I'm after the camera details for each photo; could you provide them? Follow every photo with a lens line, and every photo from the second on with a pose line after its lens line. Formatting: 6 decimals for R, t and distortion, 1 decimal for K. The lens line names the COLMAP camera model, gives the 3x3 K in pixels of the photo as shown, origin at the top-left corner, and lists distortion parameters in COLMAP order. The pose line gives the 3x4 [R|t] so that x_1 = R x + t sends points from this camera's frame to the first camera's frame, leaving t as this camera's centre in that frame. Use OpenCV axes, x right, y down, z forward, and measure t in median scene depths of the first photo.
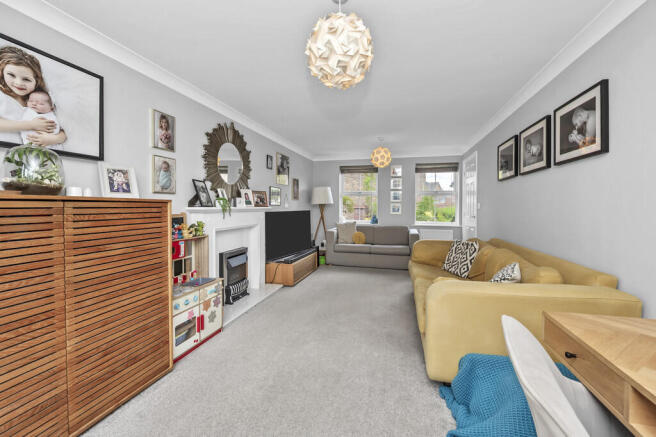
lens RADIAL K [[266.1, 0, 328.6], [0, 266.1, 205.1], [0, 0, 1]] dist [-0.000155, -0.000002]
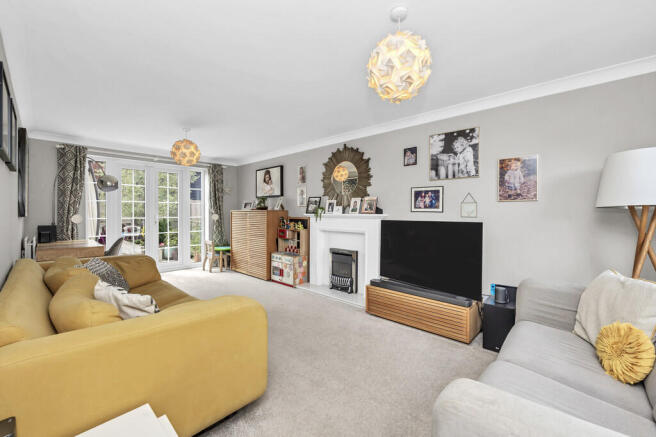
lens RADIAL K [[263.0, 0, 328.6], [0, 263.0, 216.1], [0, 0, 1]] dist [-0.083101, -0.000049]
pose [[-0.451347, 0.005791, -0.892330, 0.734604], [-0.003550, 0.999959, 0.008286, 0.006943], [0.892341, 0.006907, -0.451308, 1.479275]]
